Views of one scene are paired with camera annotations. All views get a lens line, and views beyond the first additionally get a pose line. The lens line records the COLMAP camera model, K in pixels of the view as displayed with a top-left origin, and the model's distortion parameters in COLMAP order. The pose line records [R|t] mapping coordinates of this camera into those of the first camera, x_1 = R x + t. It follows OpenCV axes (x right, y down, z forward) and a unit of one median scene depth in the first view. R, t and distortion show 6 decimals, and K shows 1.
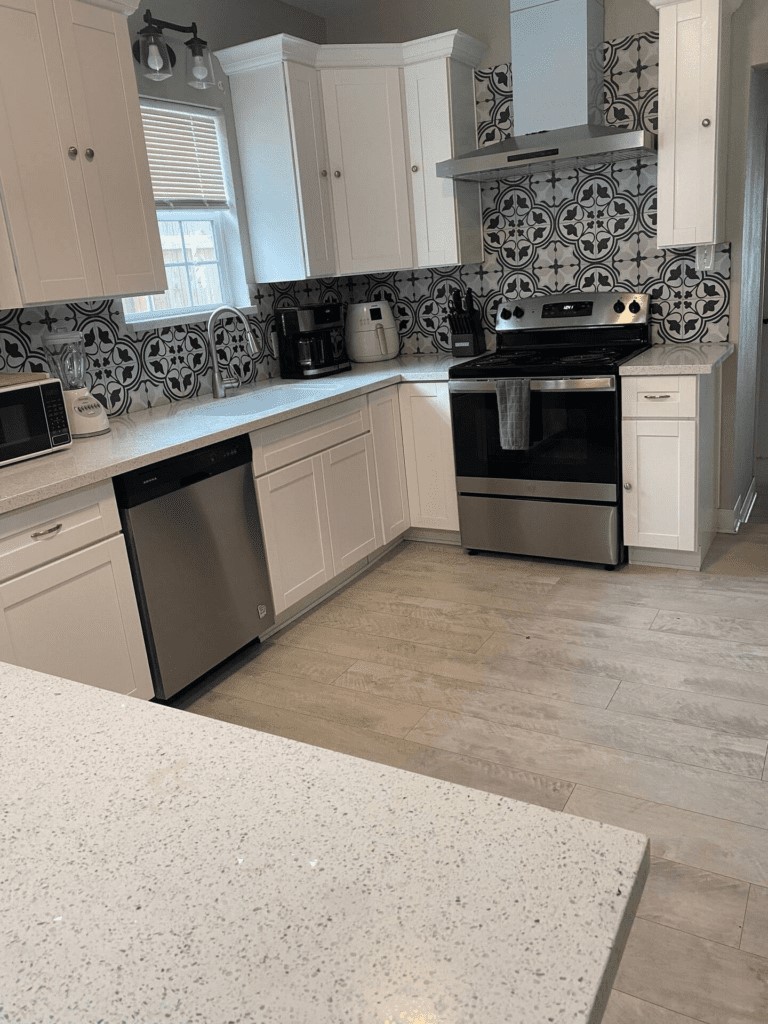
lens RADIAL K [[796.0, 0, 384.0], [0, 796.0, 512.0], [0, 0, 1]] dist [0.005086, 0.002978]
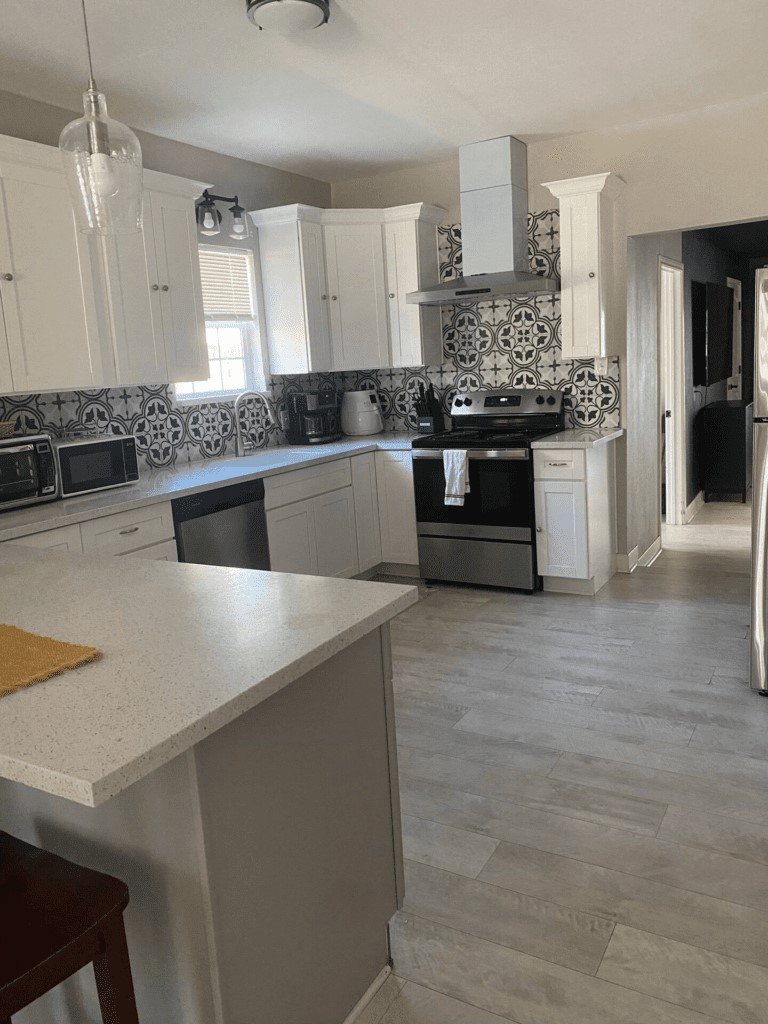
lens RADIAL K [[798.3, 0, 384.0], [0, 798.3, 512.0], [0, 0, 1]] dist [0.067778, -0.001243]
pose [[0.999520, 0.030909, -0.002120, 0.041195], [-0.030960, 0.993846, -0.106354, 0.083914], [-0.001180, 0.106369, 0.994326, -0.330183]]
